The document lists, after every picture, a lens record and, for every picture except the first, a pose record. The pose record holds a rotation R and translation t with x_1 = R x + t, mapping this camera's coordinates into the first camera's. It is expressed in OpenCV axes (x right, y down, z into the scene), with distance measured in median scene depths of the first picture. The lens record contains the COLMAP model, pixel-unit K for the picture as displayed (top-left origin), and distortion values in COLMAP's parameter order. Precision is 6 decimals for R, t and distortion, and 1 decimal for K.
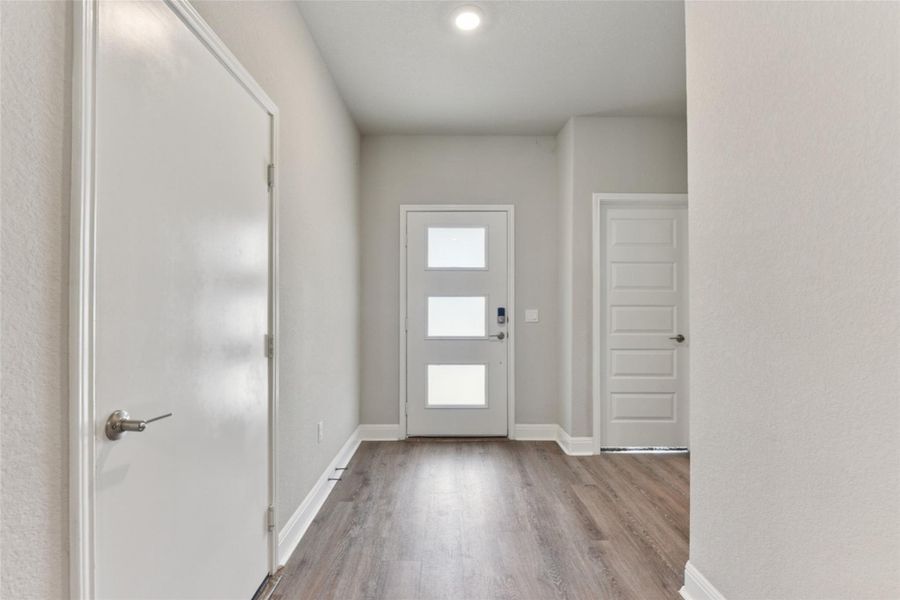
lens RADIAL K [[354.3, 0, 444.7], [0, 354.3, 298.1], [0, 0, 1]] dist [0.010289, -0.000163]
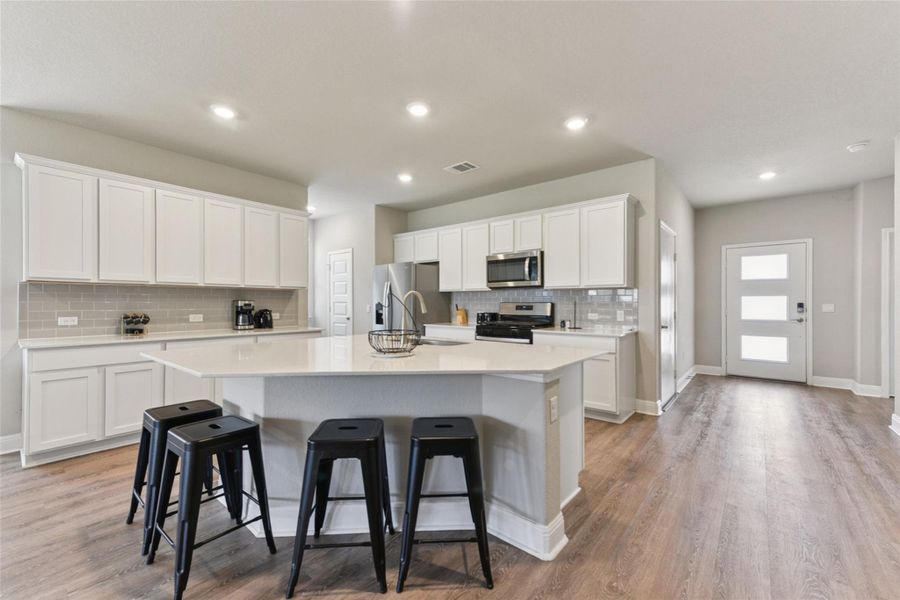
lens RADIAL K [[362.1, 0, 450.0], [0, 362.1, 300.0], [0, 0, 1]] dist [0.011914, -0.000002]
pose [[0.763235, -0.000626, -0.646121, 0.017247], [0.013002, 0.999812, 0.014389, -0.030766], [0.645990, -0.019383, 0.763100, -1.317663]]
